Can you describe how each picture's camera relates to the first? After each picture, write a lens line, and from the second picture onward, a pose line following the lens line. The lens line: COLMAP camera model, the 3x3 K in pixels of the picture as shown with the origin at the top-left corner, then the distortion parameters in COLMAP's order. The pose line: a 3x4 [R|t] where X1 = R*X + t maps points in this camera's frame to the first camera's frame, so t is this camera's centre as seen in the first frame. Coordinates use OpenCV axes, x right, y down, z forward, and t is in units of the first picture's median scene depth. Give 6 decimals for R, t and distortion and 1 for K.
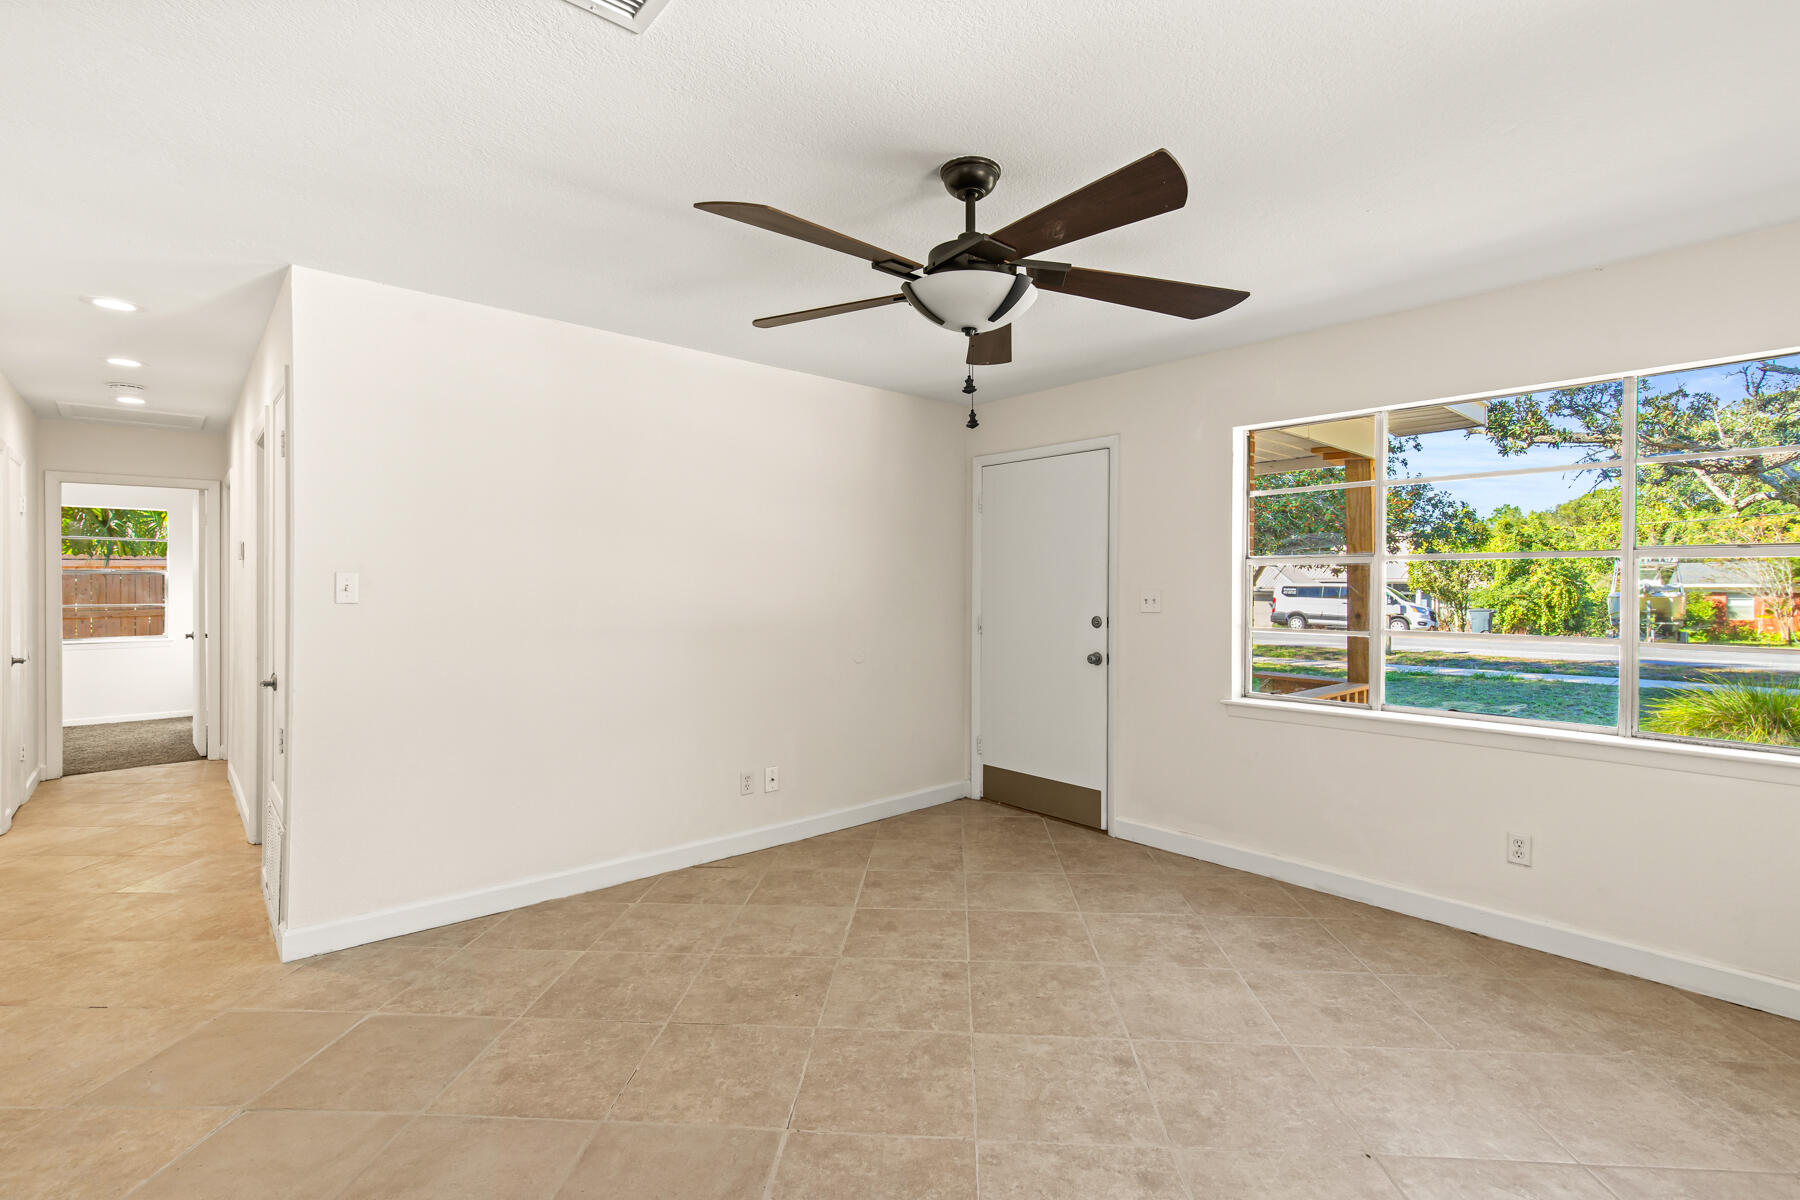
lens RADIAL K [[821.5, 0, 909.8], [0, 821.5, 583.2], [0, 0, 1]] dist [0.000513, 0.000295]
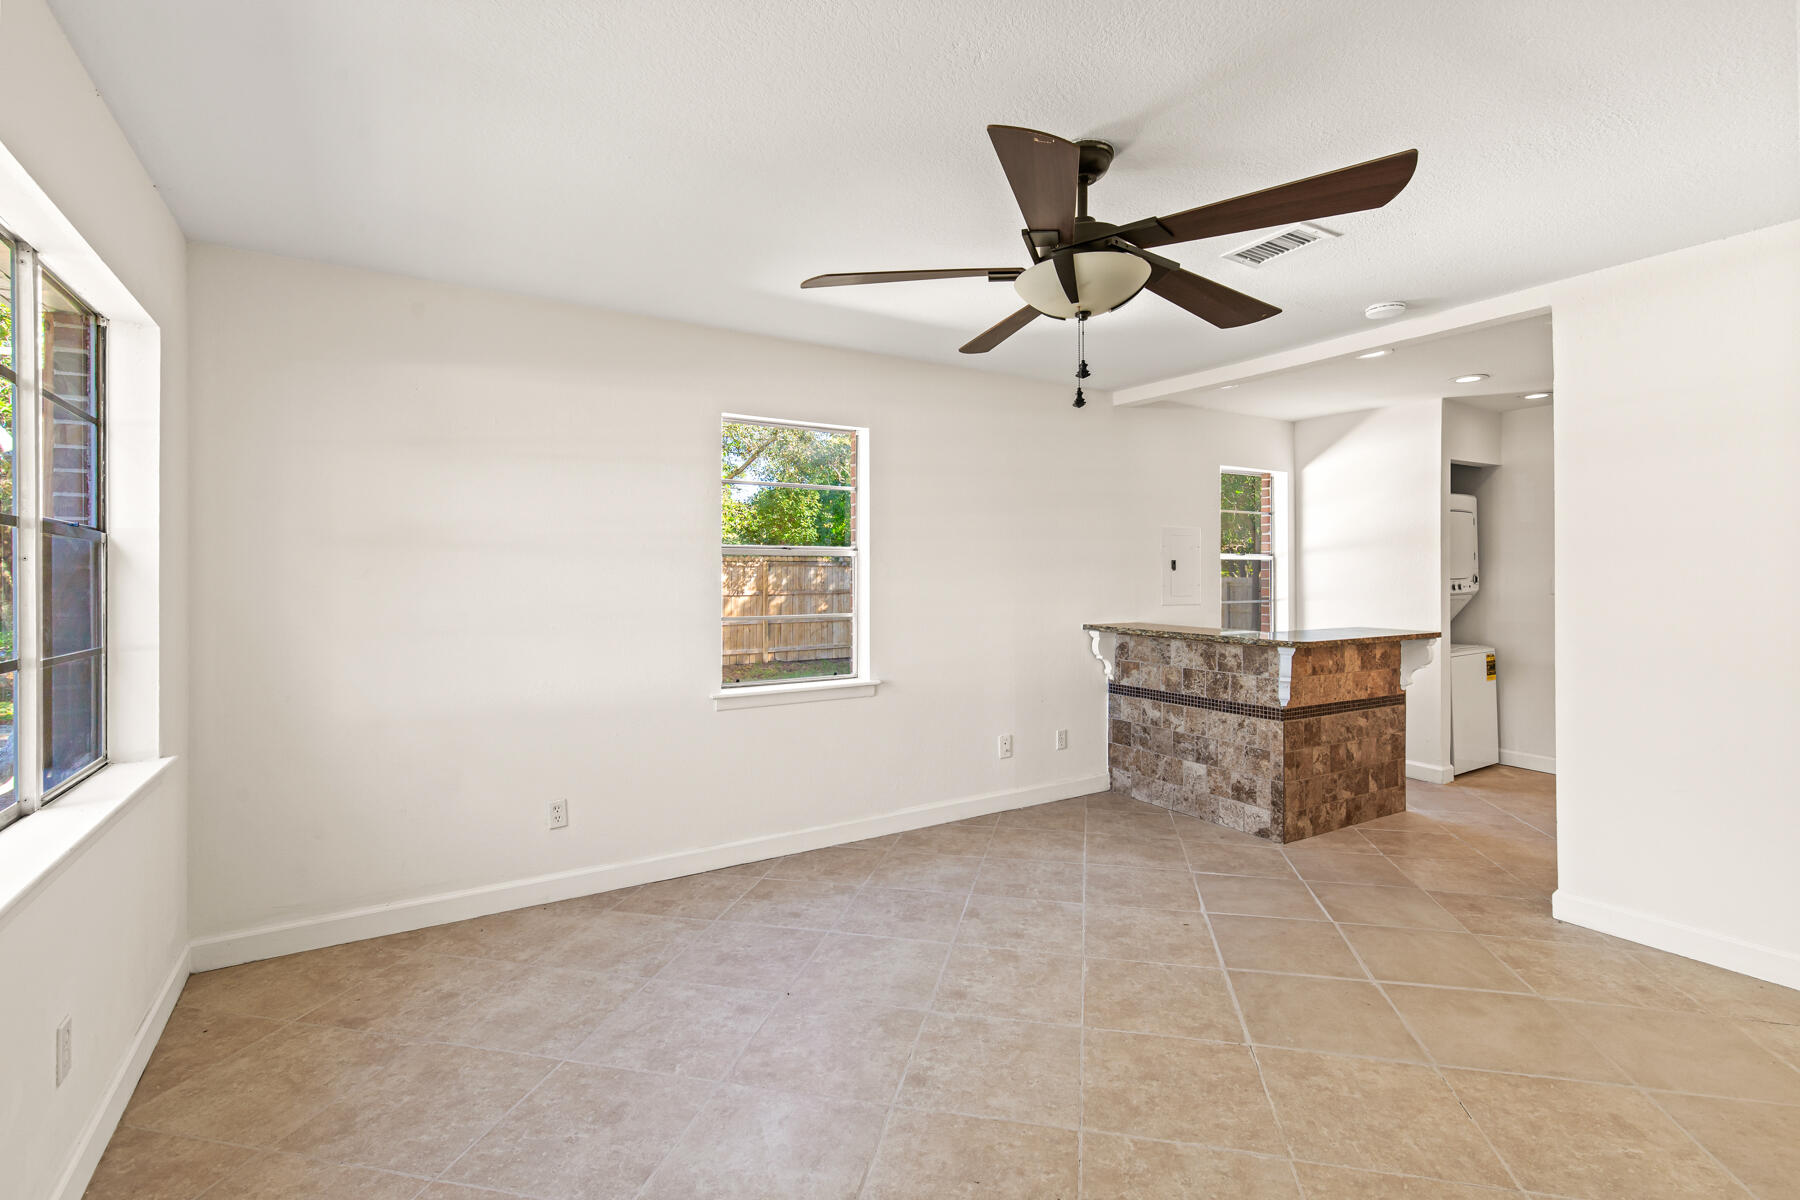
lens RADIAL K [[821.5, 0, 909.8], [0, 821.5, 583.2], [0, 0, 1]] dist [0.000513, 0.000295]
pose [[-0.986697, 0.003210, 0.162539, 0.118158], [0.003814, 0.999987, 0.003401, 0.012427], [-0.162526, 0.003975, -0.986696, 1.987839]]
